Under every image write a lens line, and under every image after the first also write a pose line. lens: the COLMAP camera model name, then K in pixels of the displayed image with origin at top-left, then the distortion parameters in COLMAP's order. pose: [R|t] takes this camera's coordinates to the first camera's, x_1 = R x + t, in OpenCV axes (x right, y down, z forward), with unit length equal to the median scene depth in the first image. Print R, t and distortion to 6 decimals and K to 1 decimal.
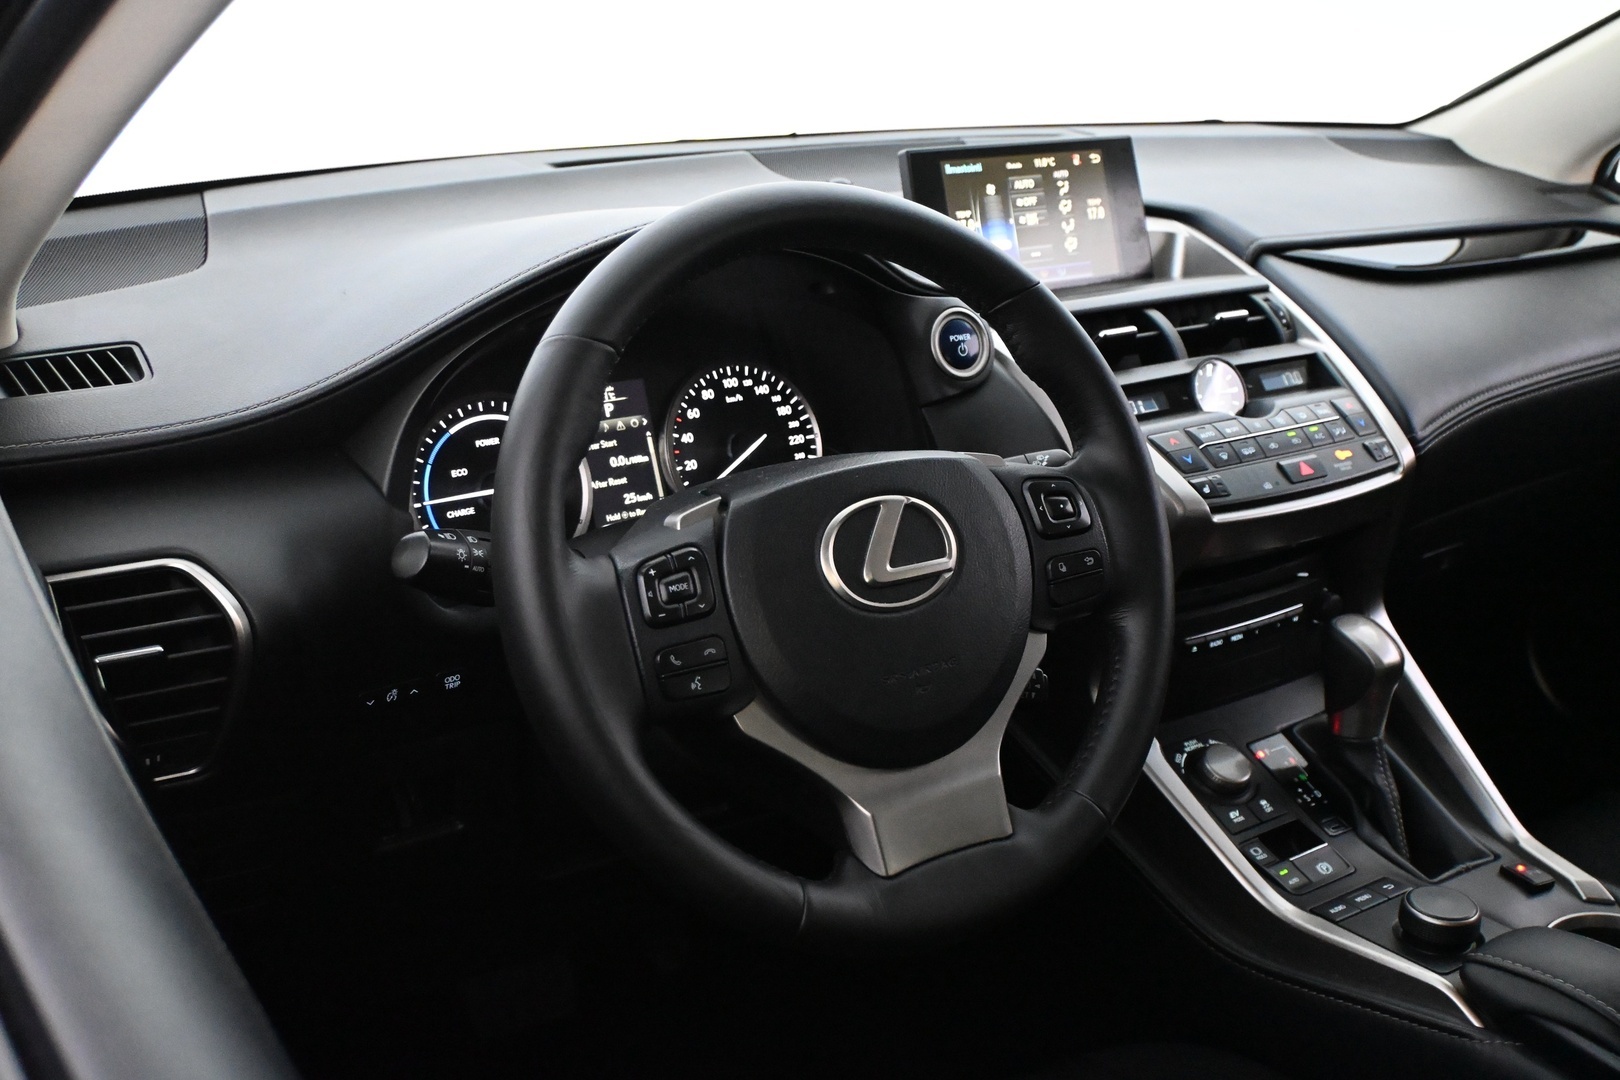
lens RADIAL K [[1661.2, 0, 808.9], [0, 1661.2, 537.8], [0, 0, 1]] dist [-0.001512, 0.000000]
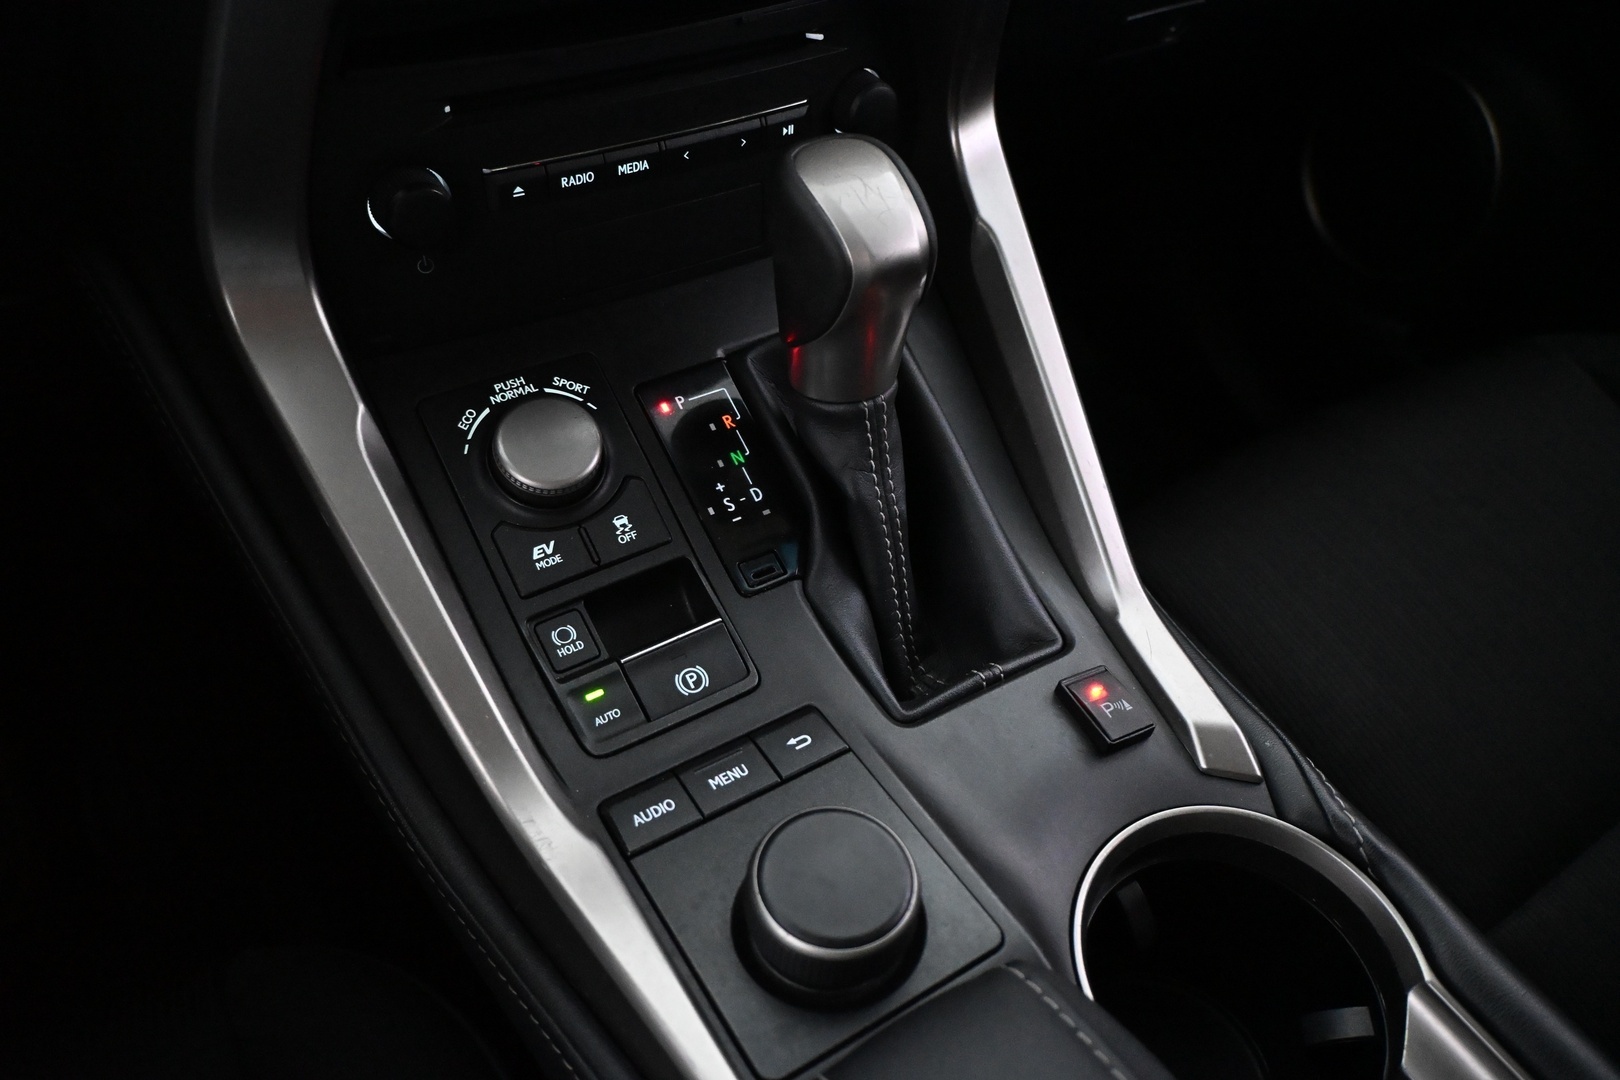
lens RADIAL K [[1254.4, 0, 807.9], [0, 1254.4, 539.1], [0, 0, 1]] dist [-0.011132, -0.000878]
pose [[0.998261, 0.056319, 0.017416, 0.316892], [-0.058500, 0.909972, 0.410522, 0.005951], [0.007272, -0.410826, 0.911685, 0.640500]]
